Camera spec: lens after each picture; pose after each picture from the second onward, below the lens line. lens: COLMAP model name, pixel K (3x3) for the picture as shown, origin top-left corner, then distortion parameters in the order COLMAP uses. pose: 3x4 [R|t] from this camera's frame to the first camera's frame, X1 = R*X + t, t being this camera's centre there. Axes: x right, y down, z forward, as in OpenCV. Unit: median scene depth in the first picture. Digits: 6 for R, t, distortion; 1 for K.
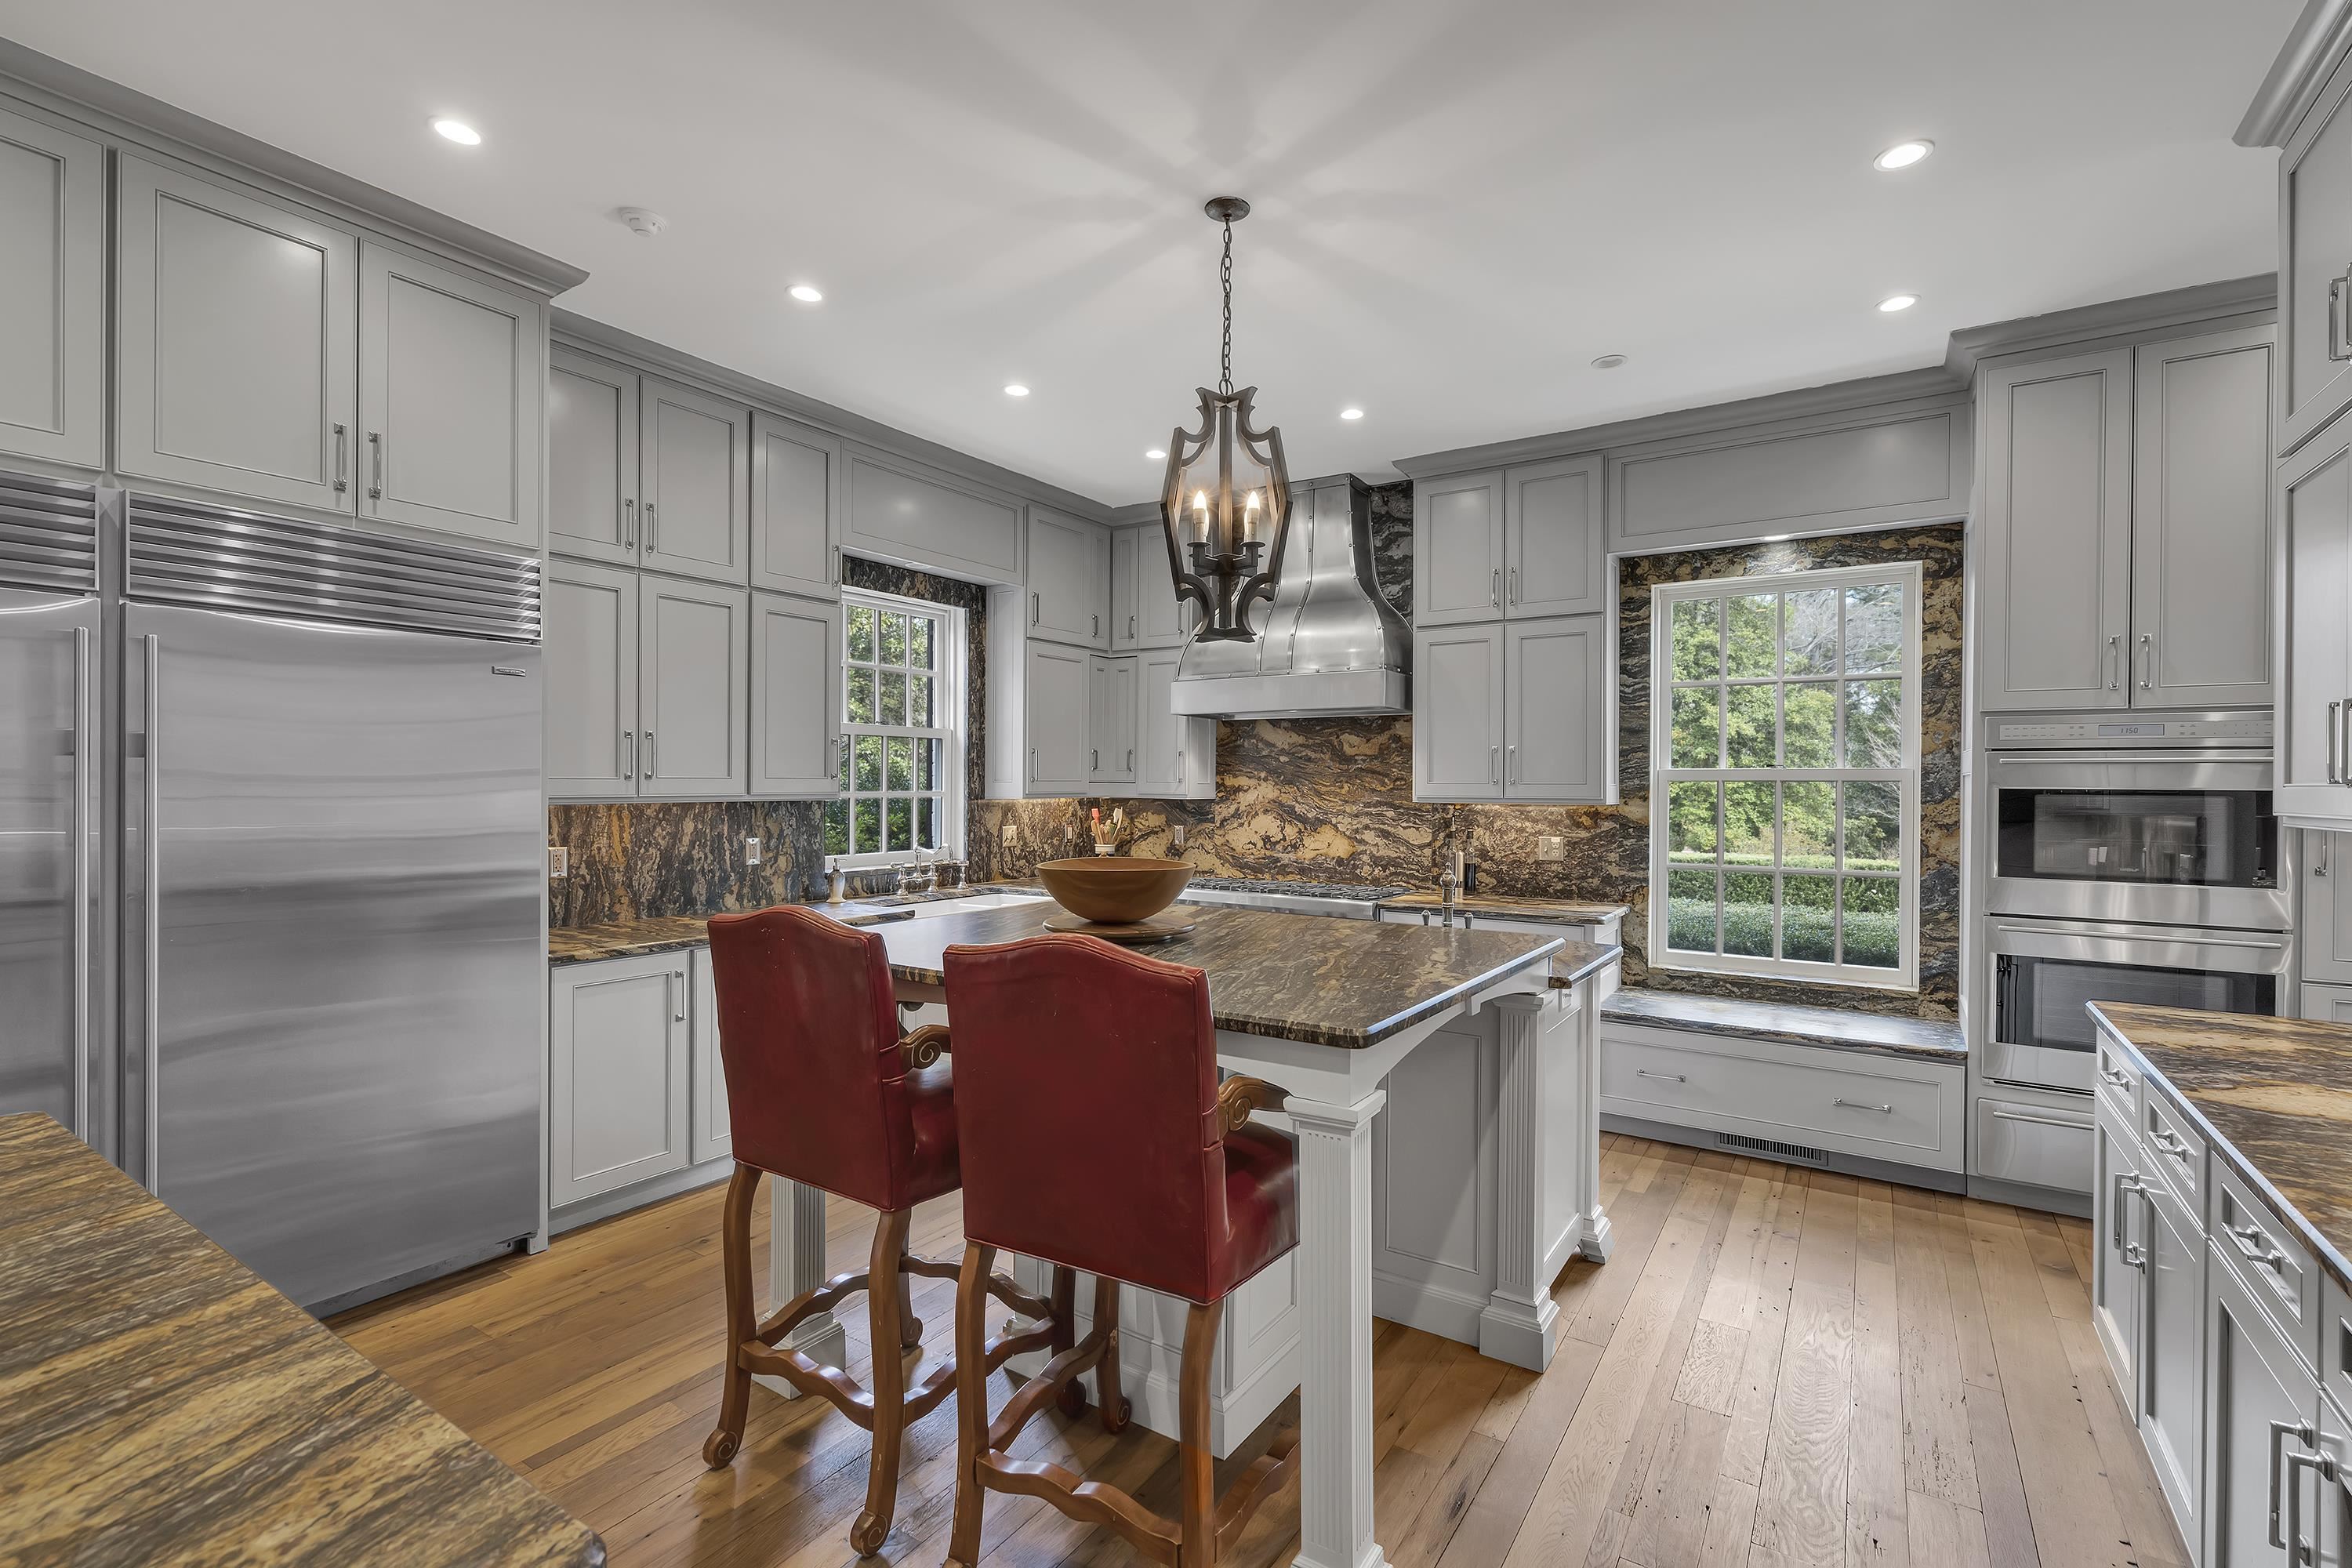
lens RADIAL K [[1083.1, 0, 1166.8], [0, 1083.1, 782.9], [0, 0, 1]] dist [-0.000173, -0.000132]
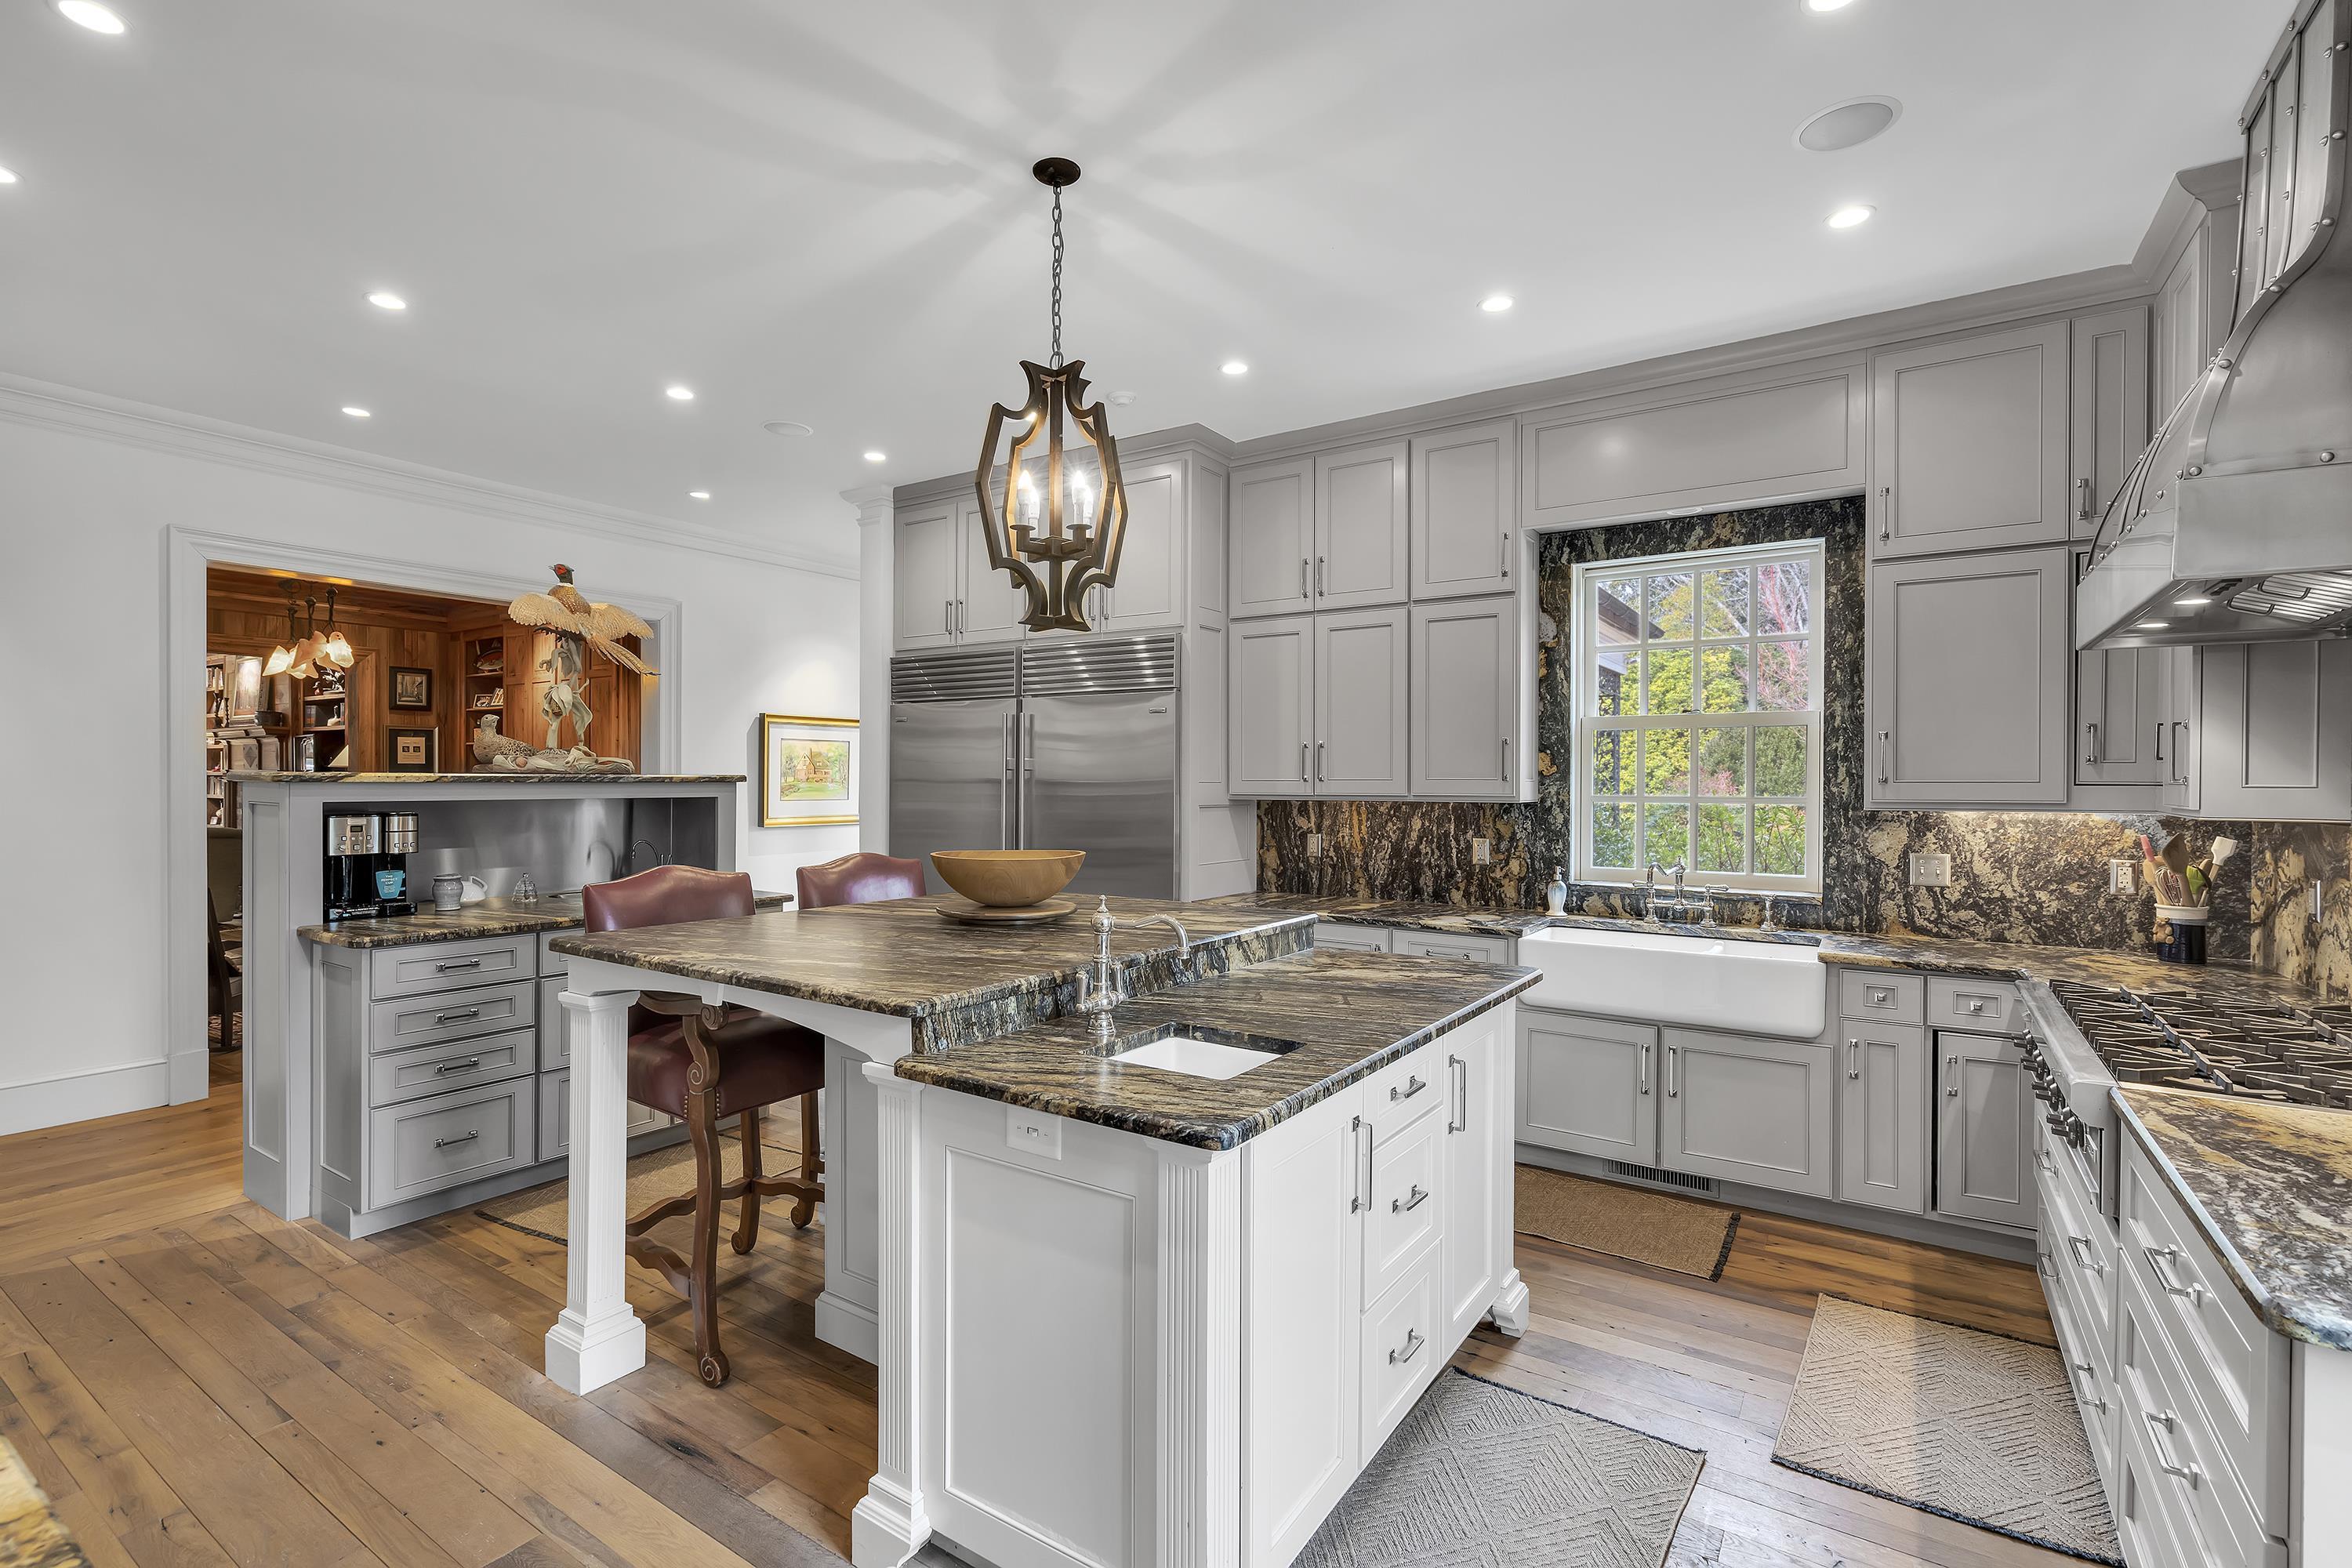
lens RADIAL K [[1083.1, 0, 1163.5], [0, 1083.1, 785.2], [0, 0, 1]] dist [-0.000173, -0.000132]
pose [[-0.019937, -0.002011, -0.999799, 0.661253], [-0.005599, 0.999983, -0.001900, 0.004246], [0.999786, 0.005560, -0.019948, 0.739948]]
